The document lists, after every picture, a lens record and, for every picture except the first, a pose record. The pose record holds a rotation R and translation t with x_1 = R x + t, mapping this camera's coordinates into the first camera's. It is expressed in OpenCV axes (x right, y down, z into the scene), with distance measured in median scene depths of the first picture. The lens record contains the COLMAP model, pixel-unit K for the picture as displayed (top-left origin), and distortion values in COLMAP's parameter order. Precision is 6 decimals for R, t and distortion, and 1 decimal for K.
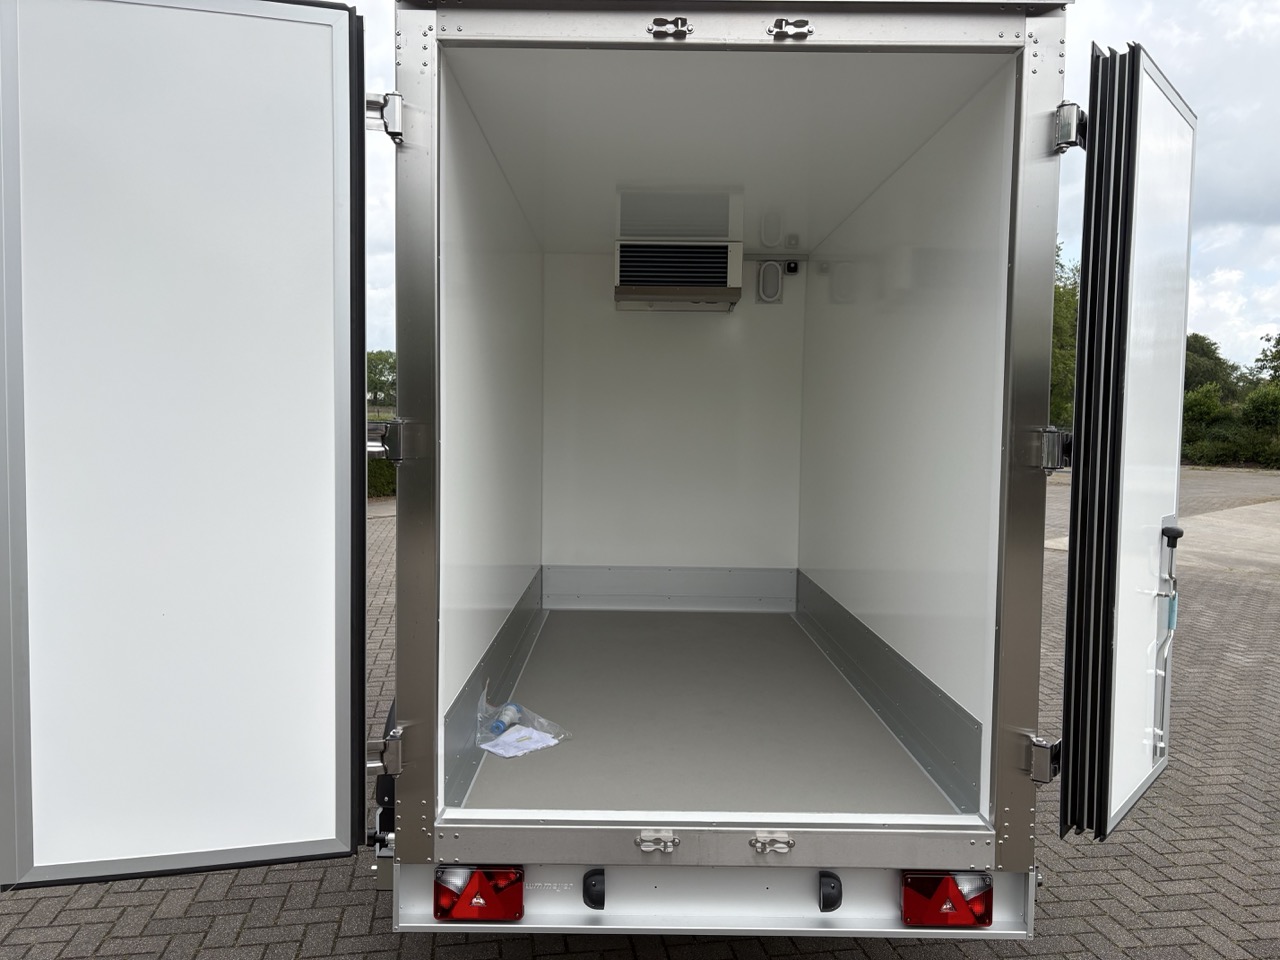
lens RADIAL K [[965.9, 0, 693.5], [0, 965.9, 497.1], [0, 0, 1]] dist [0.046907, -0.047243]
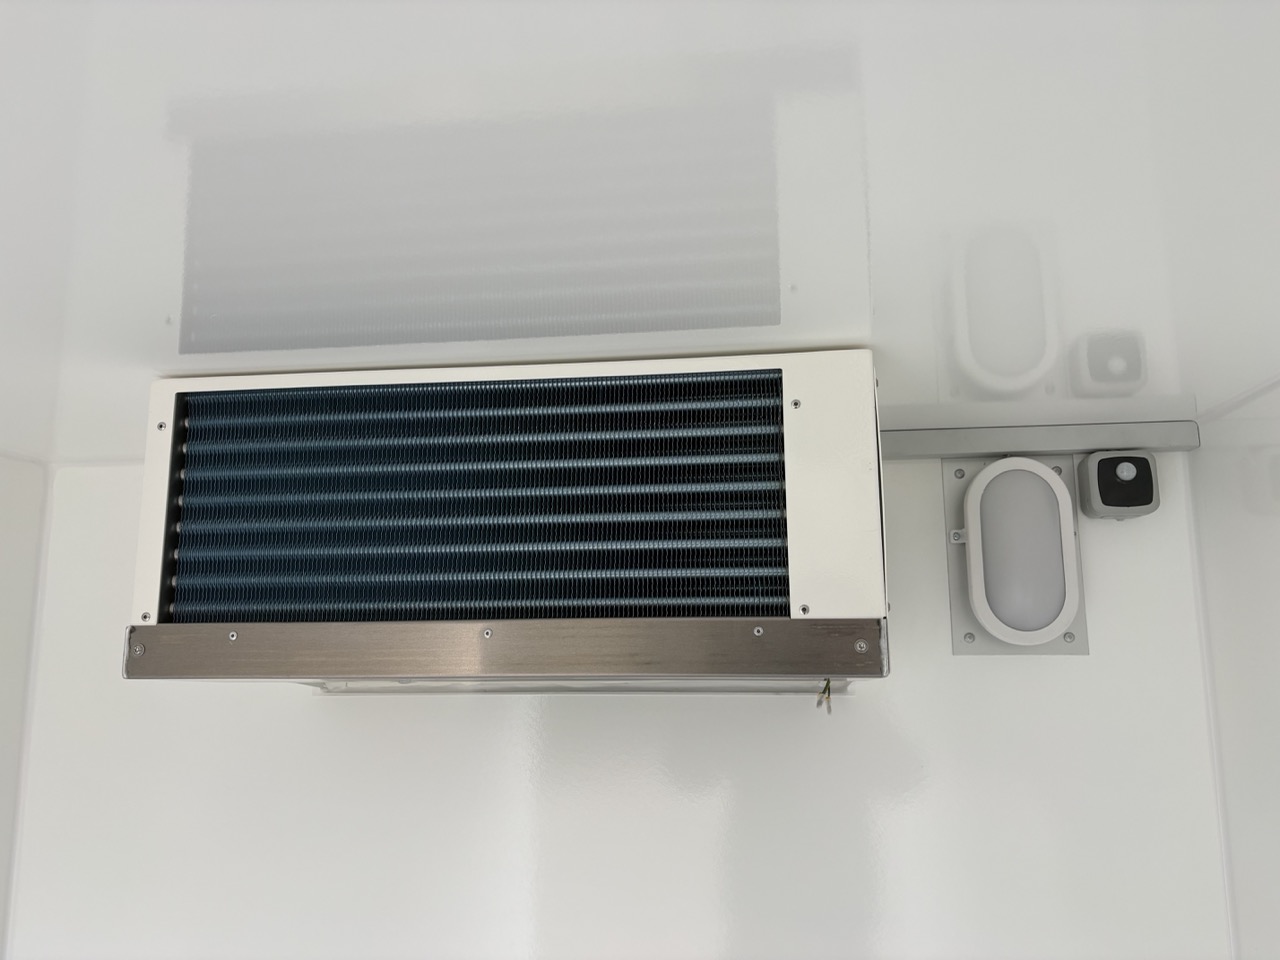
lens RADIAL K [[965.9, 0, 634.7], [0, 965.9, 470.2], [0, 0, 1]] dist [0.046907, -0.047243]
pose [[0.979373, -0.036622, -0.198713, 0.042715], [-0.011384, 0.971875, -0.235221, -0.201079], [0.201739, 0.232632, 0.951412, 0.828539]]
